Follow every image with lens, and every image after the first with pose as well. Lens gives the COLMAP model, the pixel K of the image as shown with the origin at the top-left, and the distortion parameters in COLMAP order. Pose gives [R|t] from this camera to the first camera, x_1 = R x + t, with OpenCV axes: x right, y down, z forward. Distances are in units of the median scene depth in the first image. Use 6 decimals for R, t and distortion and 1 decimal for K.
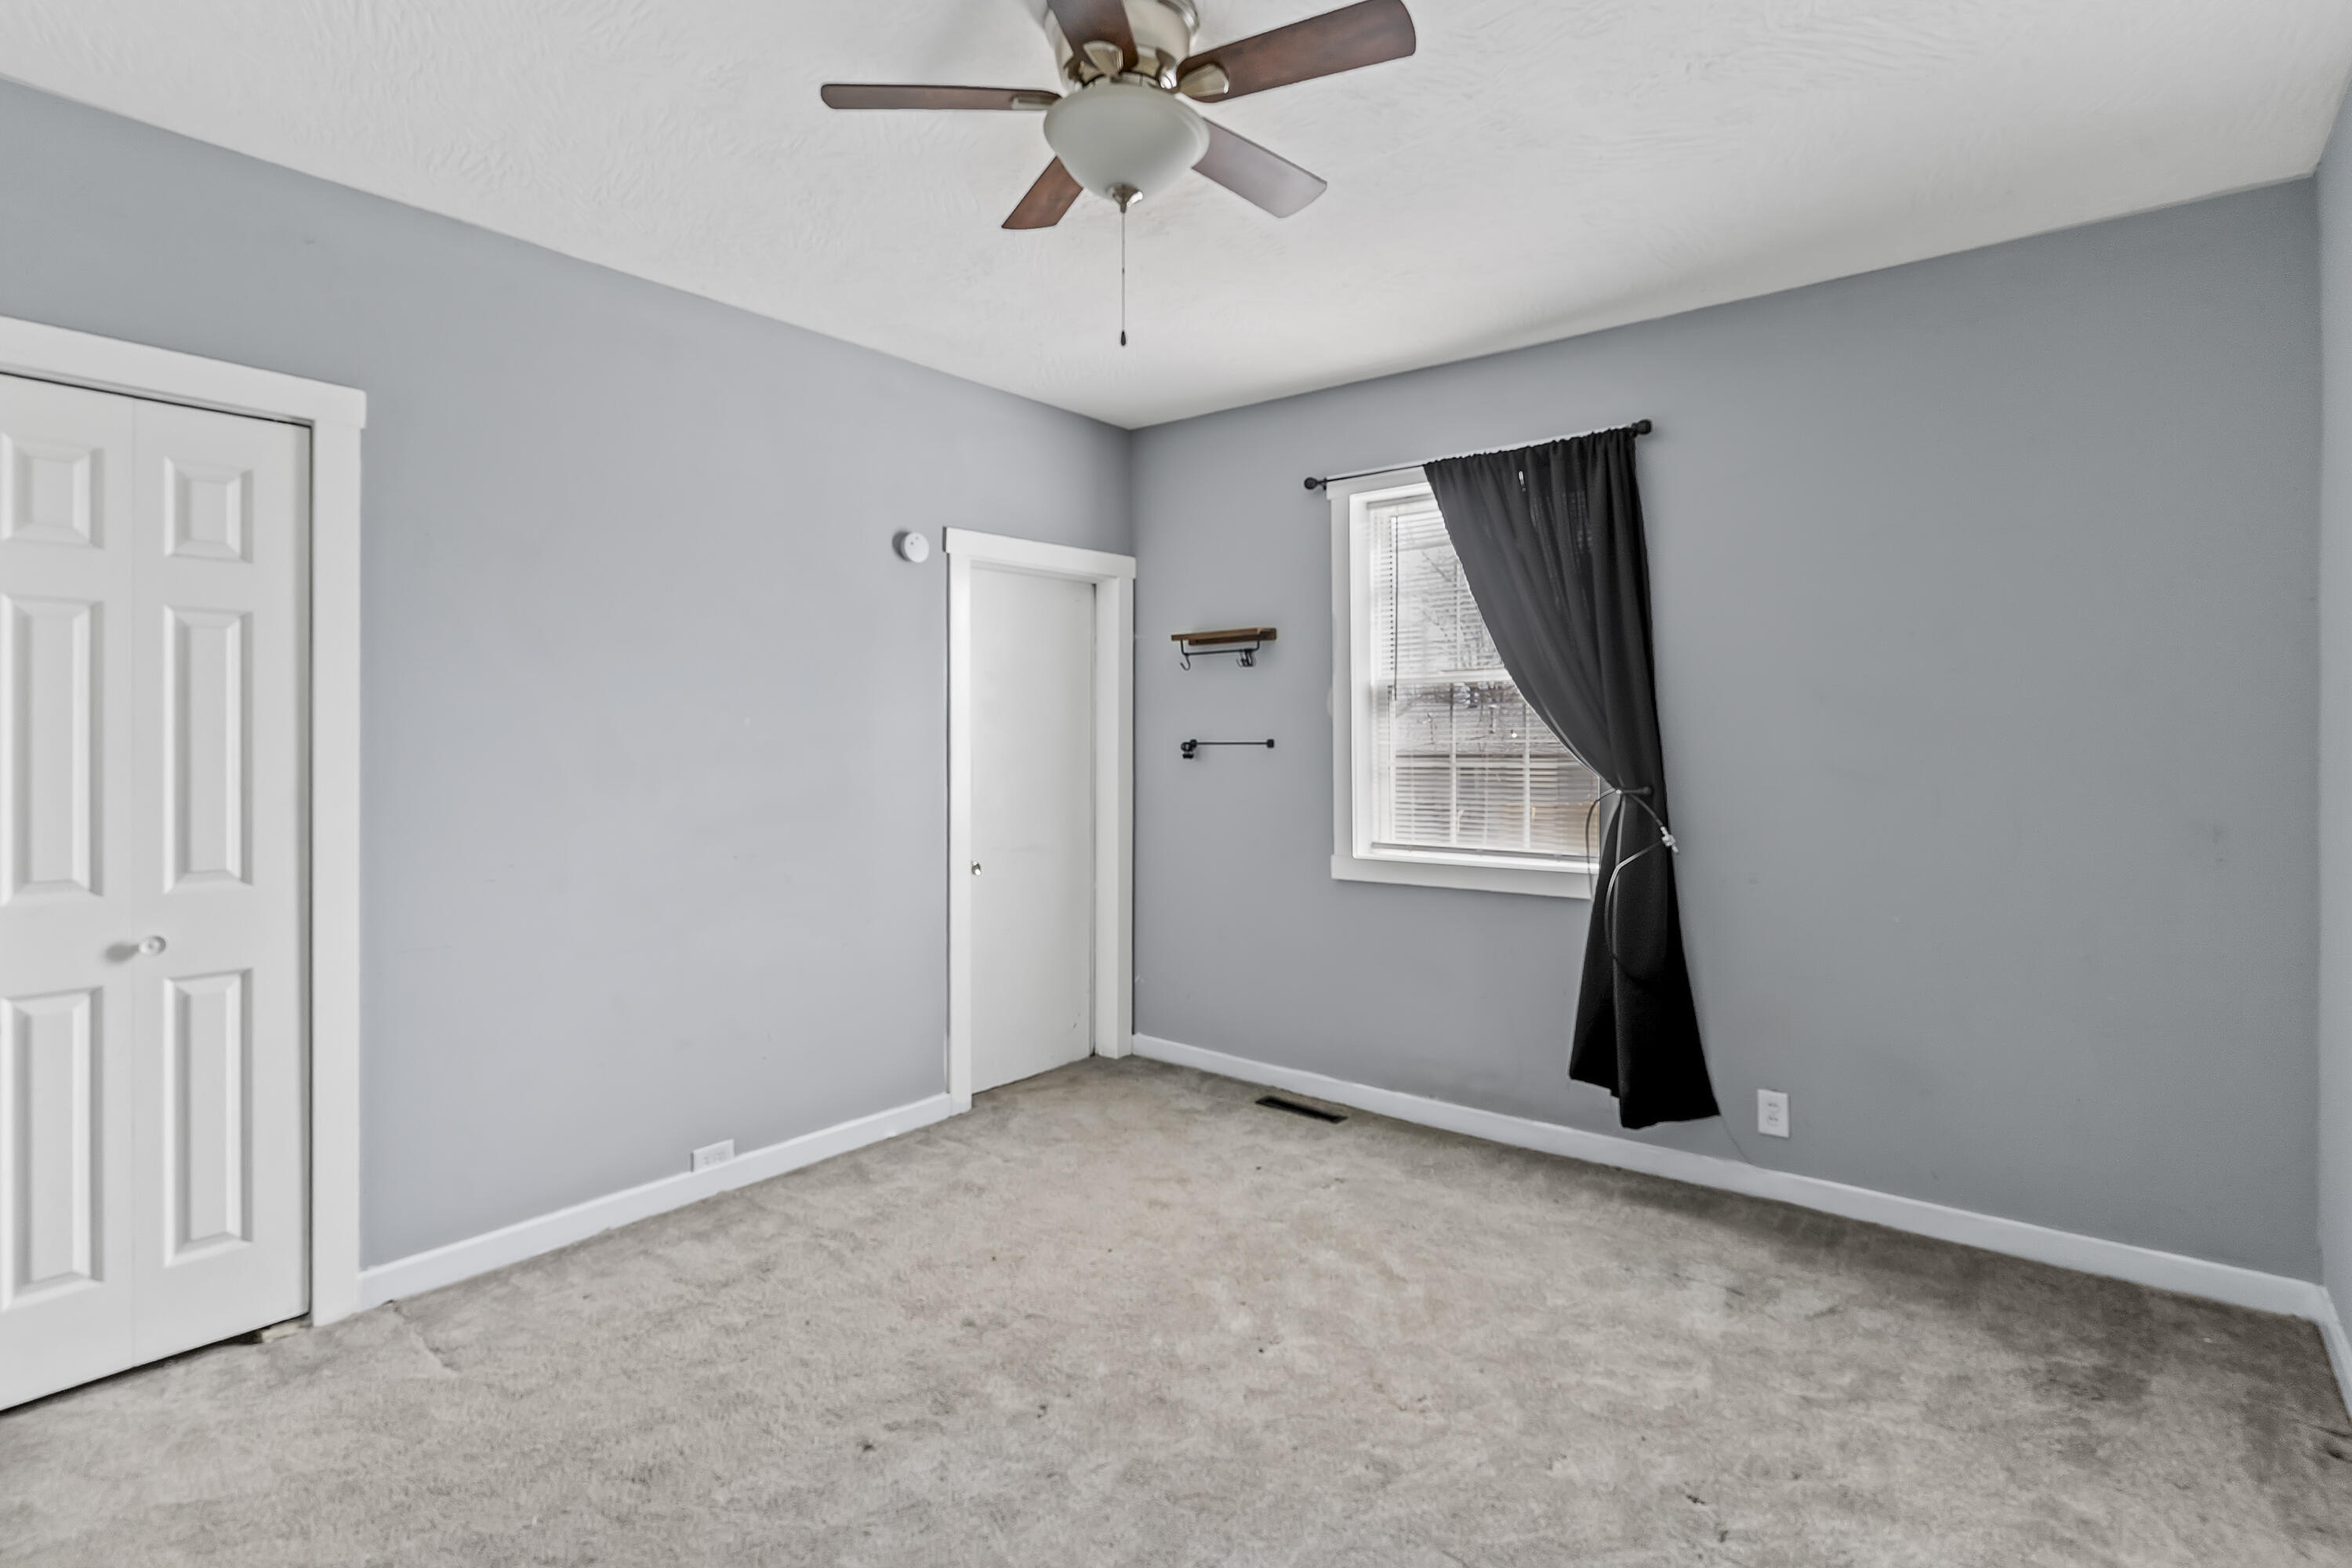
lens RADIAL K [[1133.5, 0, 1169.7], [0, 1133.5, 743.8], [0, 0, 1]] dist [0.002840, -0.000560]
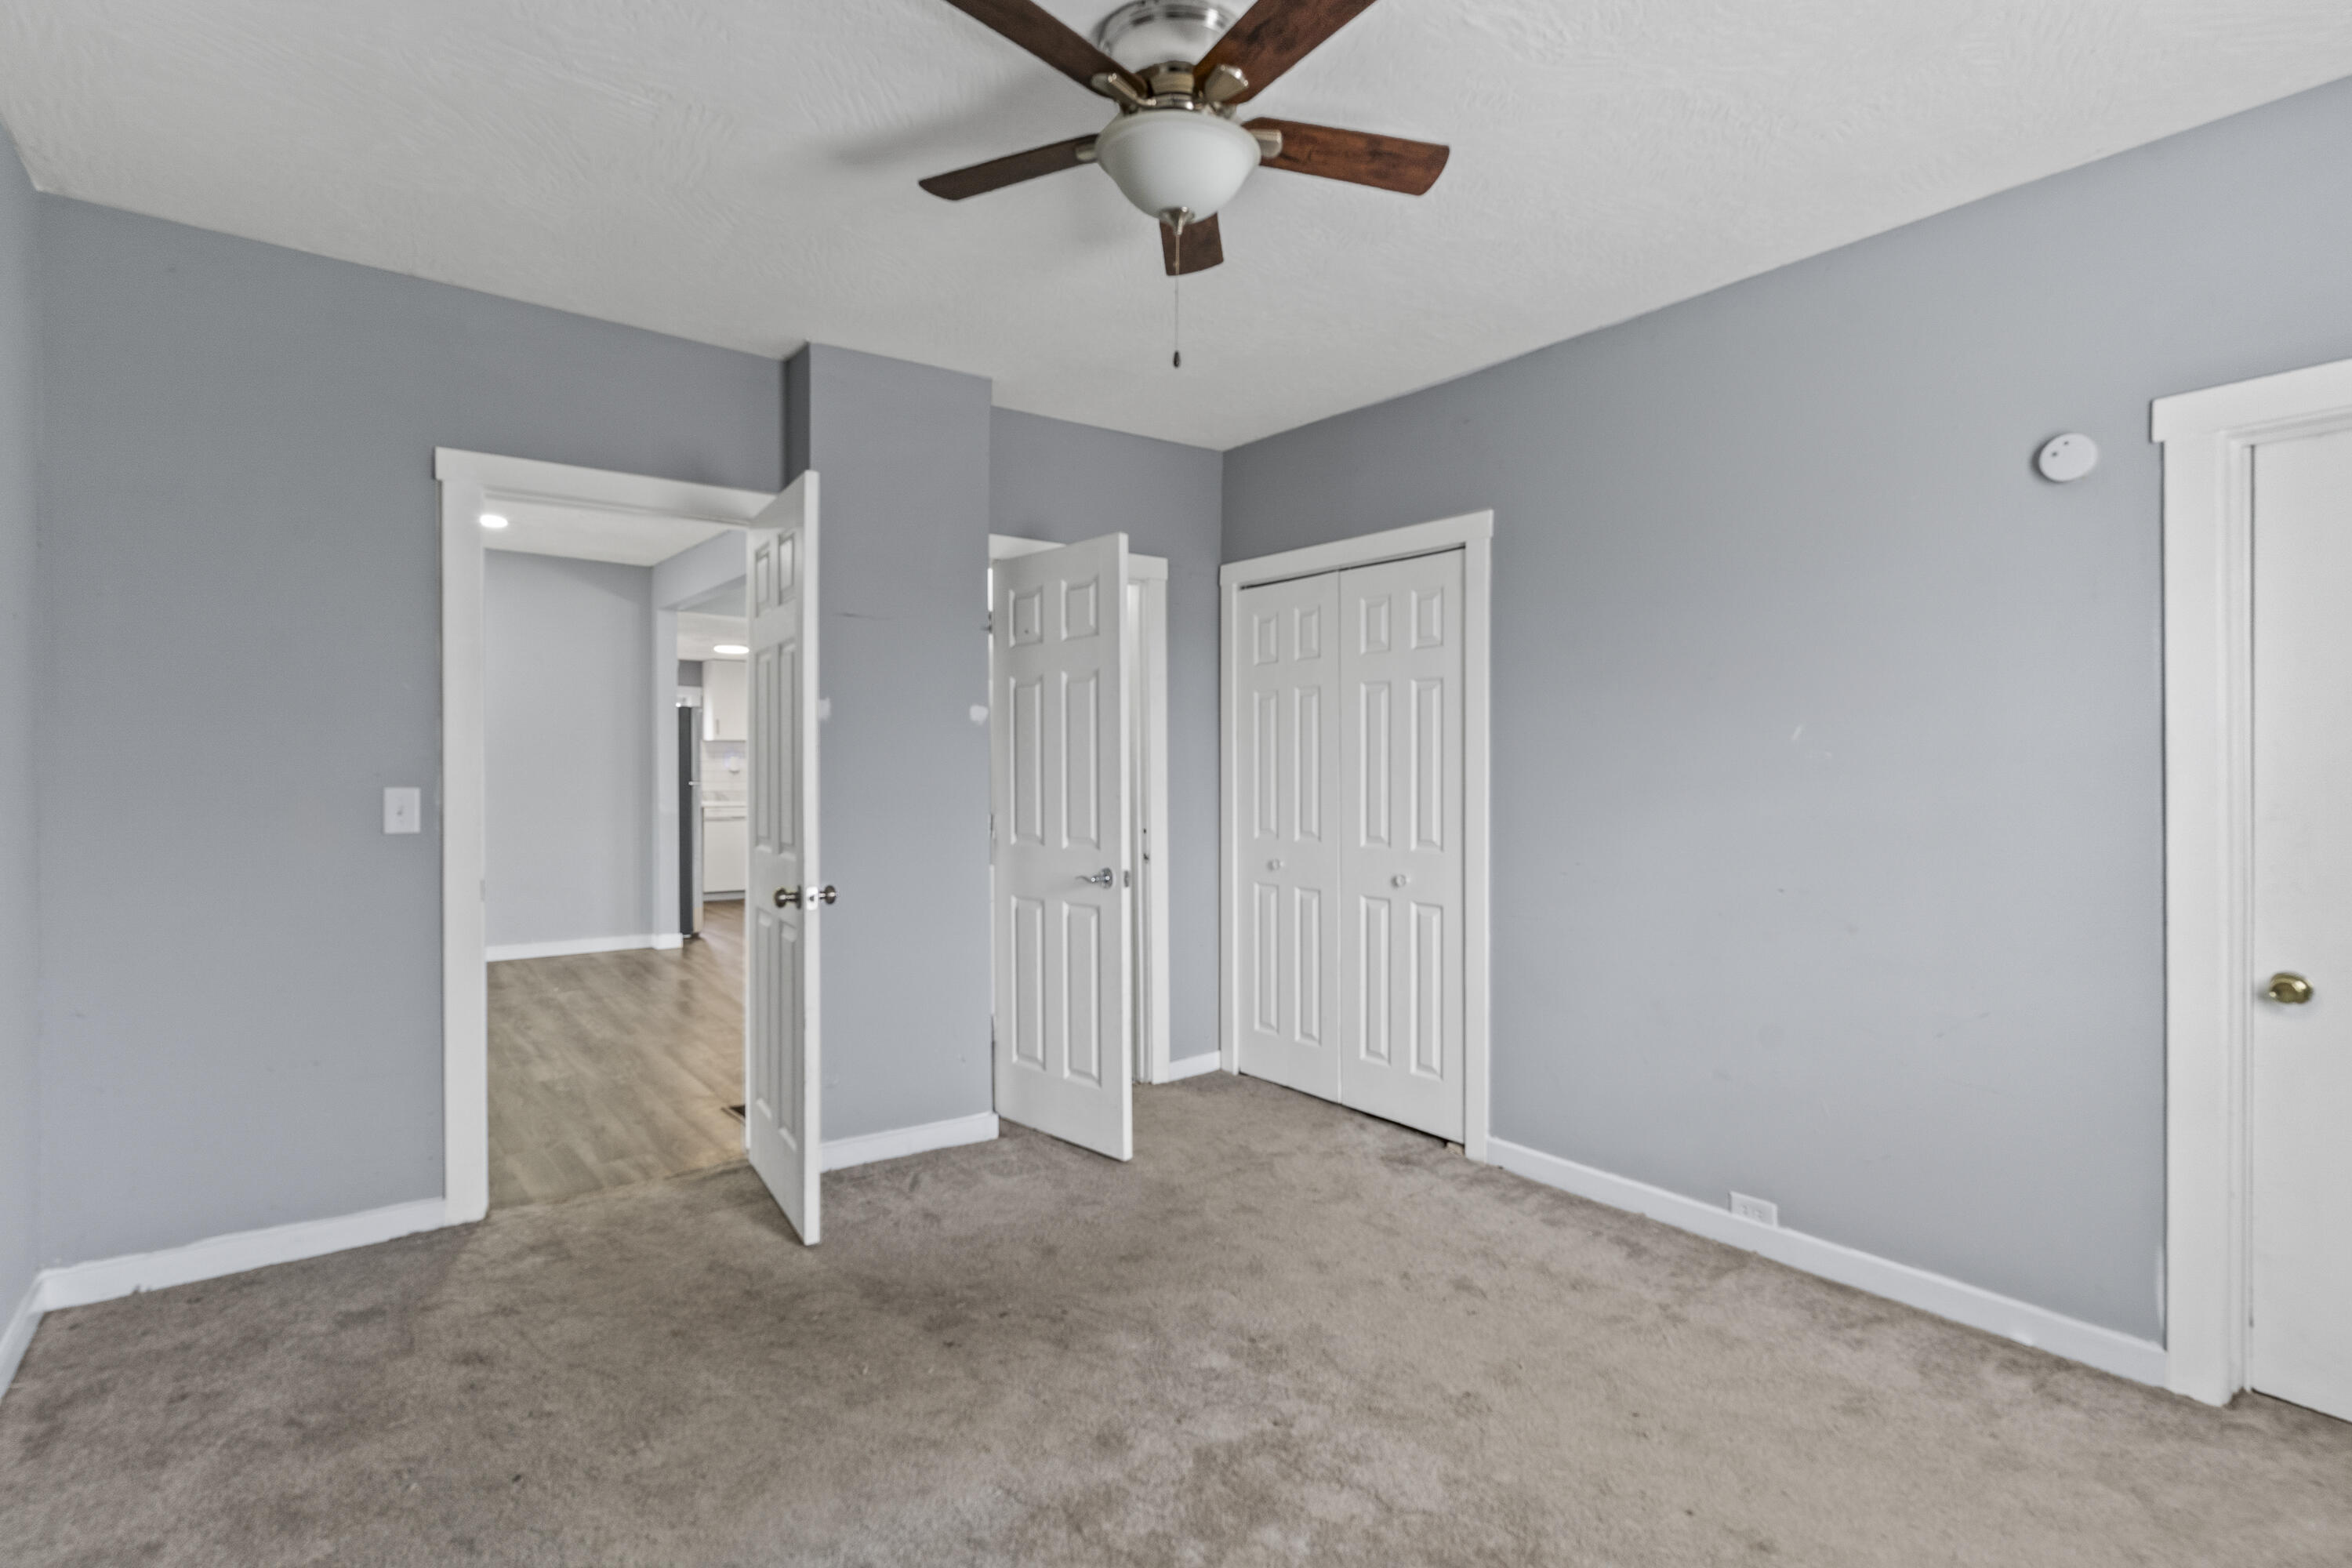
lens RADIAL K [[1133.5, 0, 1177.8], [0, 1133.5, 767.7], [0, 0, 1]] dist [0.002840, -0.000560]
pose [[-0.220246, 0.016133, -0.975311, 0.637219], [0.008504, 0.999857, 0.014619, -0.014509], [0.975407, -0.005075, -0.220352, 0.803335]]
